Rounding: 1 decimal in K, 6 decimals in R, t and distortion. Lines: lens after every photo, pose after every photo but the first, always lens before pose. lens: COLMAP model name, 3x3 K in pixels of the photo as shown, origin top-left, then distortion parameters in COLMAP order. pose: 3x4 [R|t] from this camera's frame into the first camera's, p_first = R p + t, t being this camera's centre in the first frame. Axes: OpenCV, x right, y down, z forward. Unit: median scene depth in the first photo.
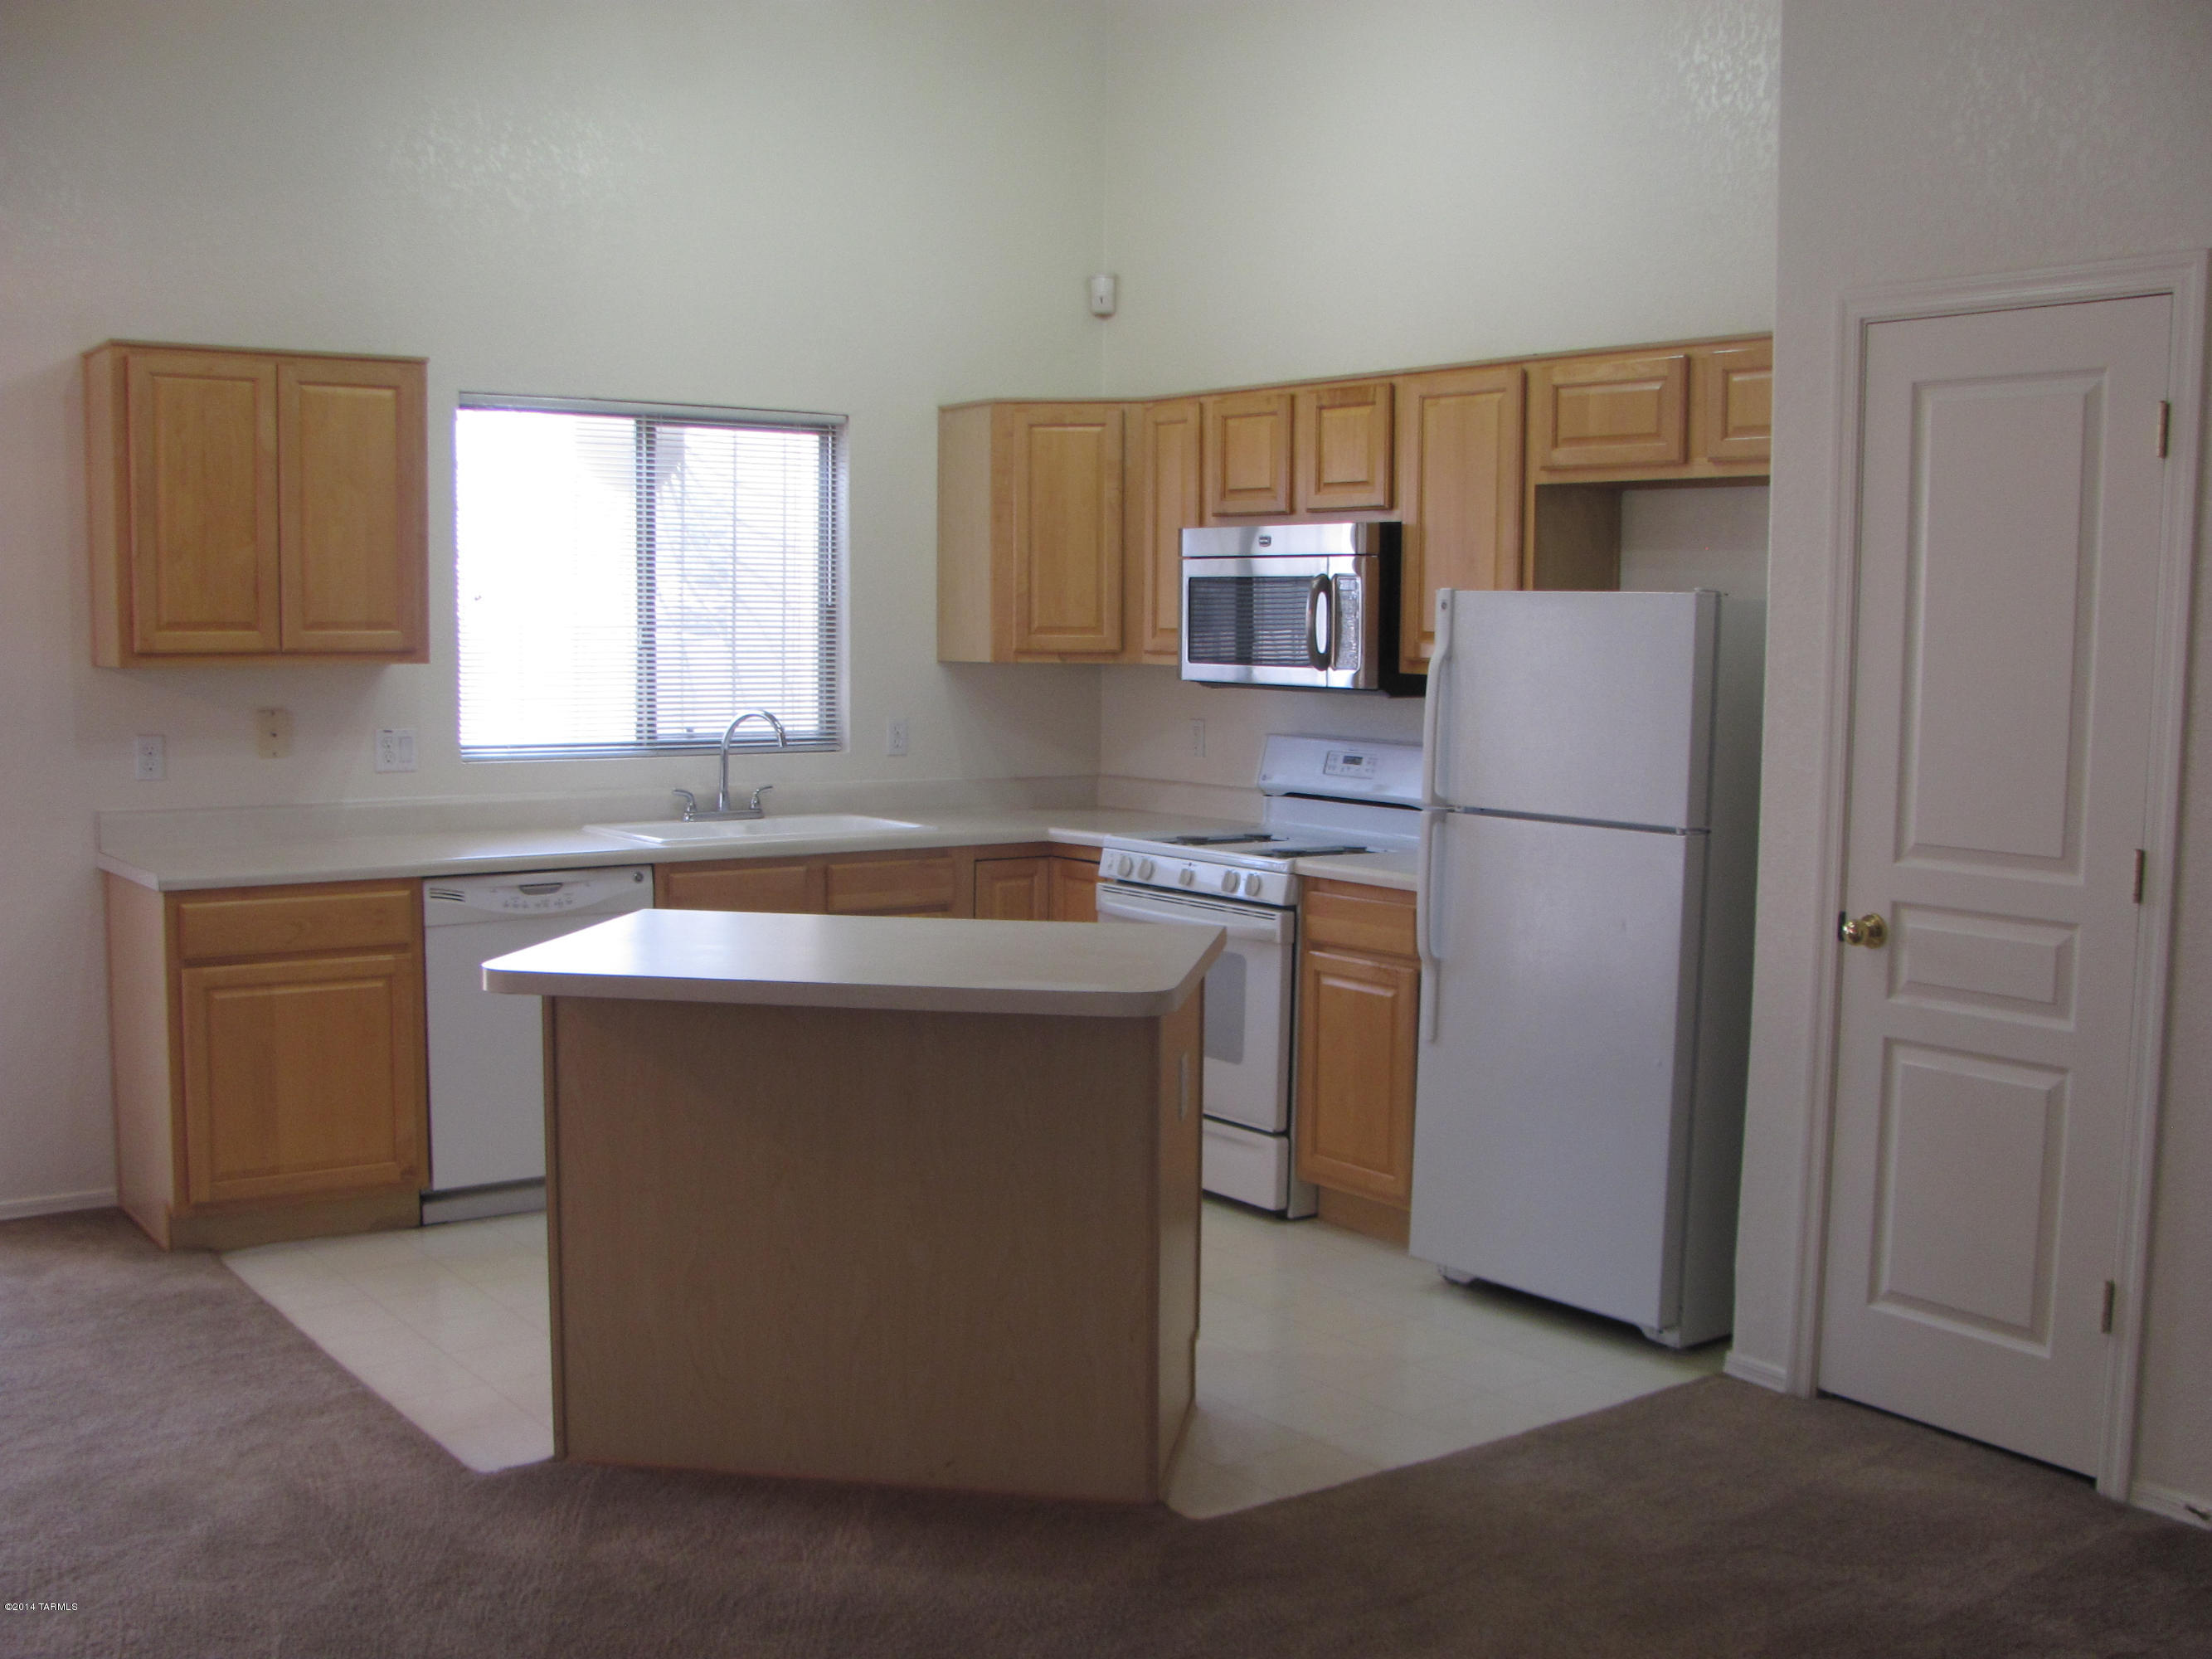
lens RADIAL K [[2283.7, 0, 1181.4], [0, 2283.7, 839.3], [0, 0, 1]] dist [-0.229609, 0.205236]
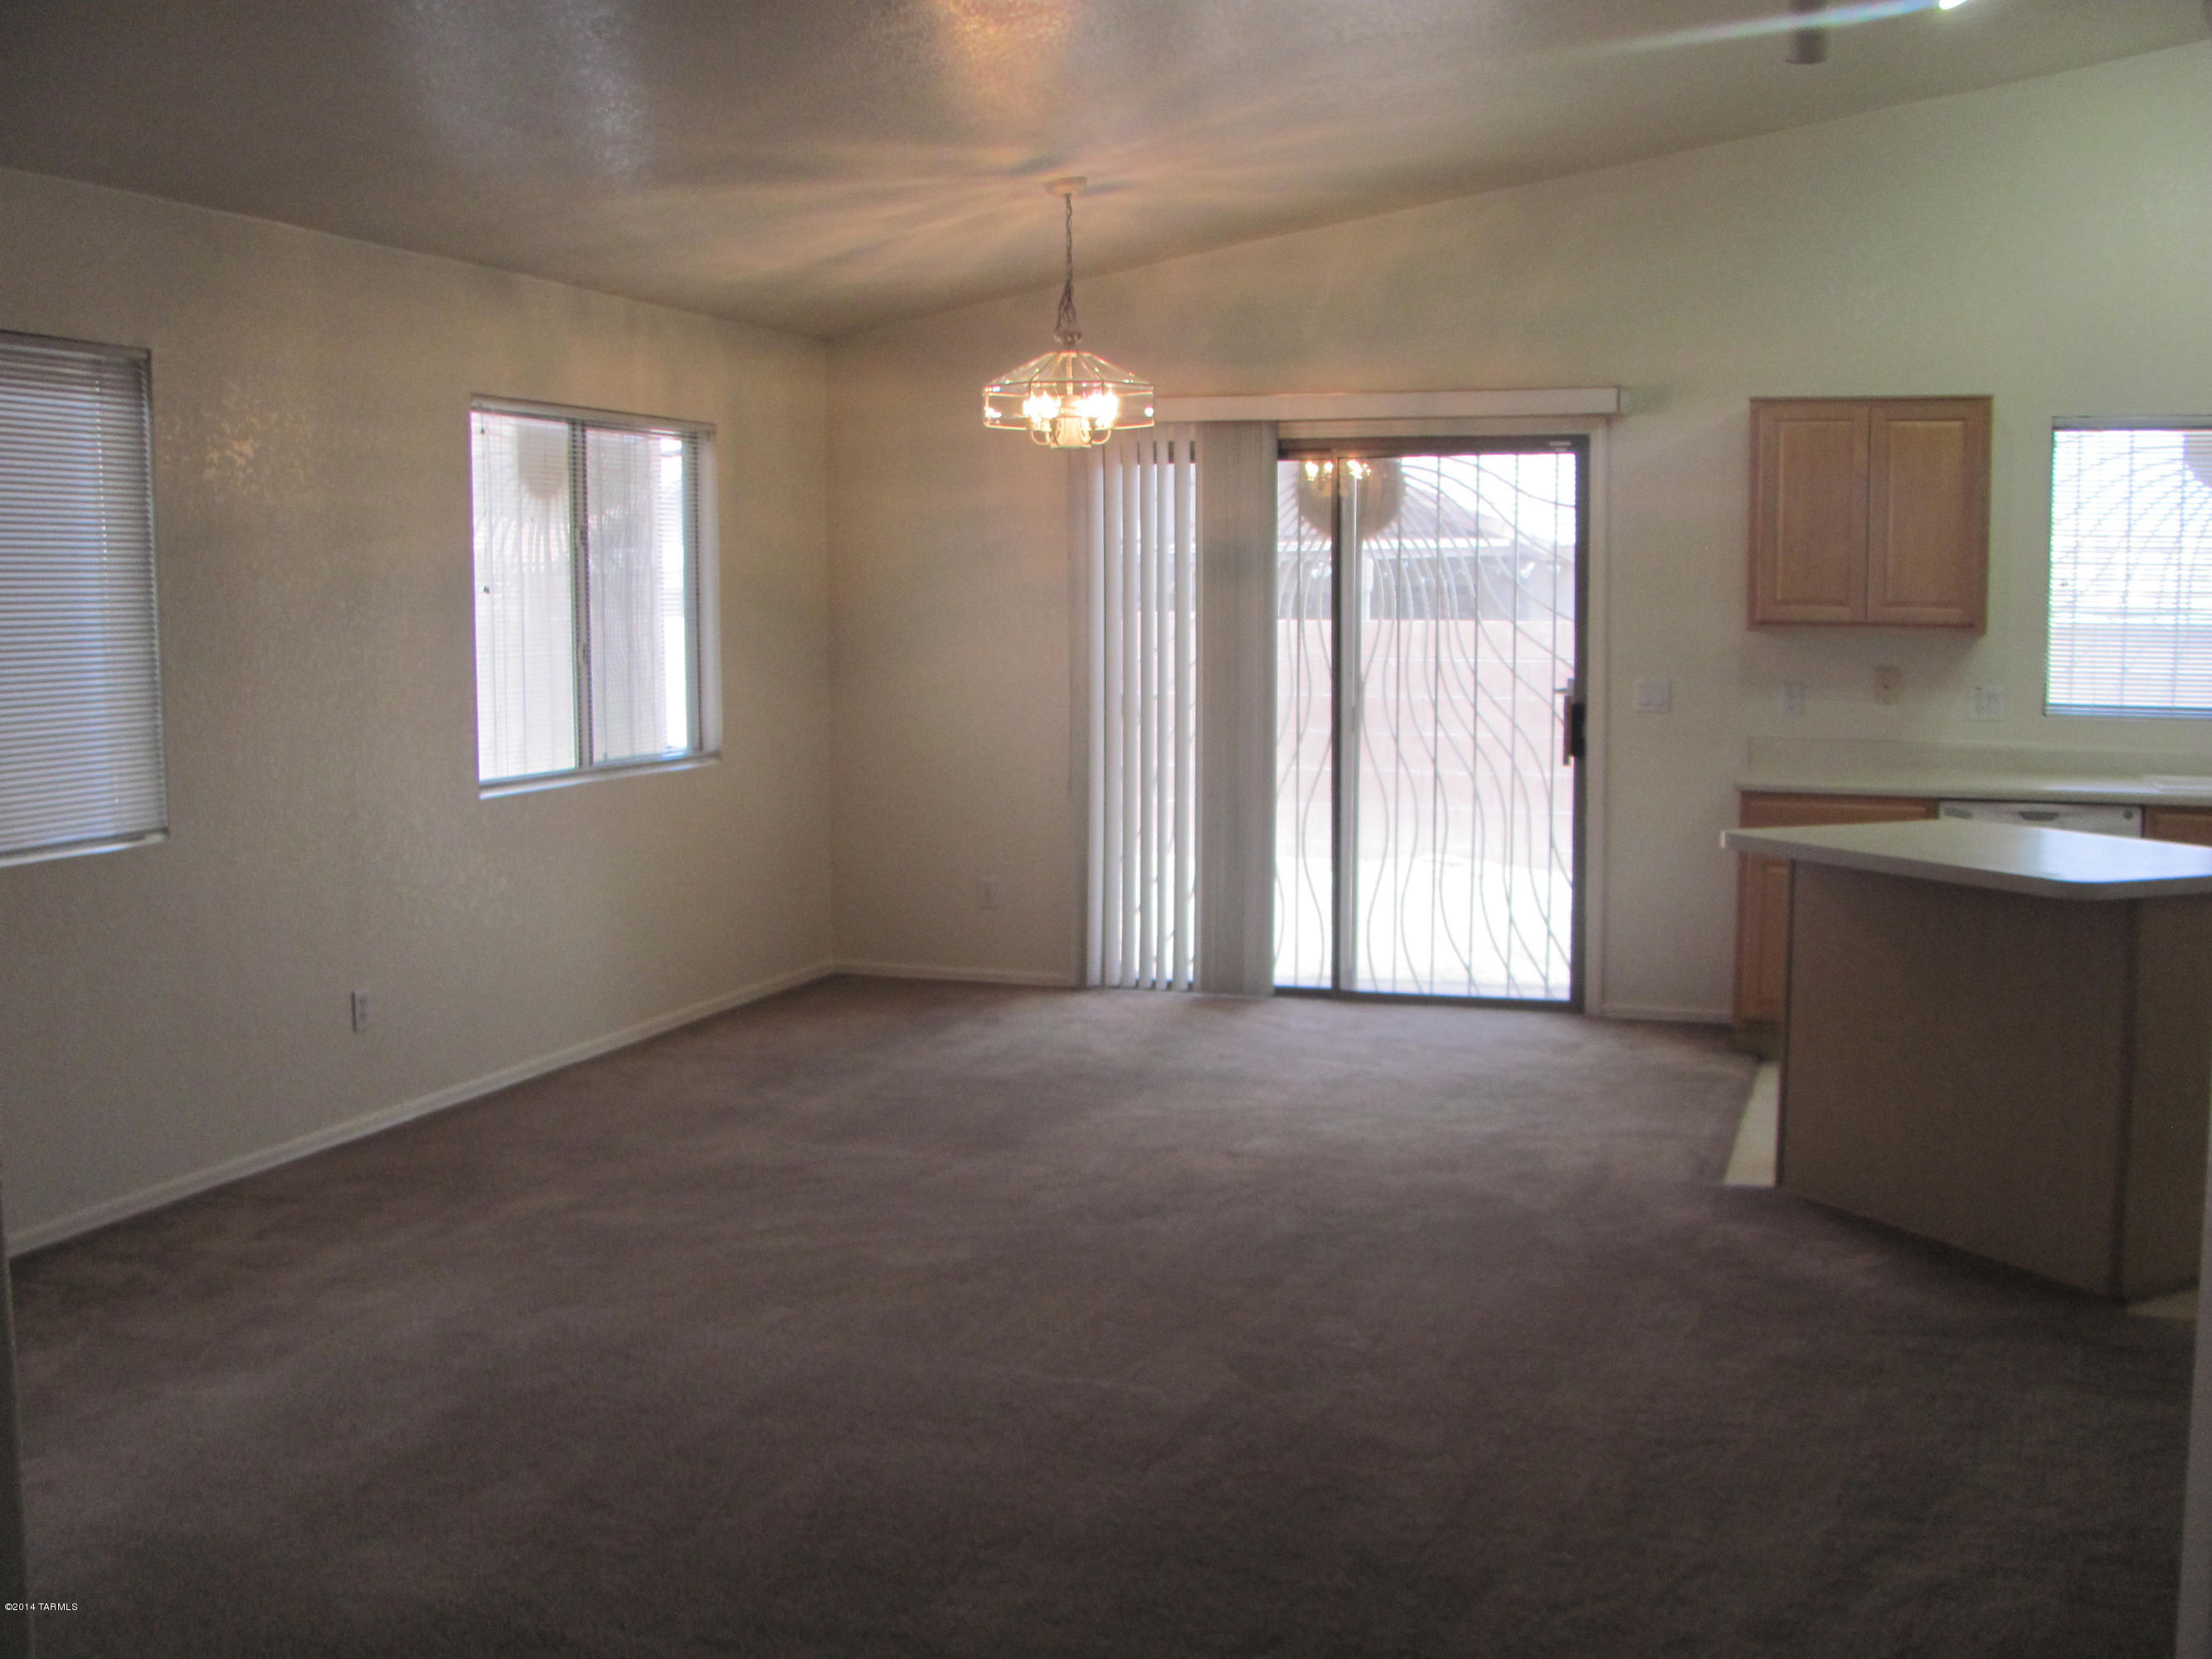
lens RADIAL K [[2283.7, 0, 1181.4], [0, 2283.7, 839.3], [0, 0, 1]] dist [-0.229609, 0.205236]
pose [[0.560608, 0.075472, -0.824635, 0.471121], [-0.070507, 0.996572, 0.043276, 0.015236], [0.825074, 0.033881, 0.564007, -0.092705]]
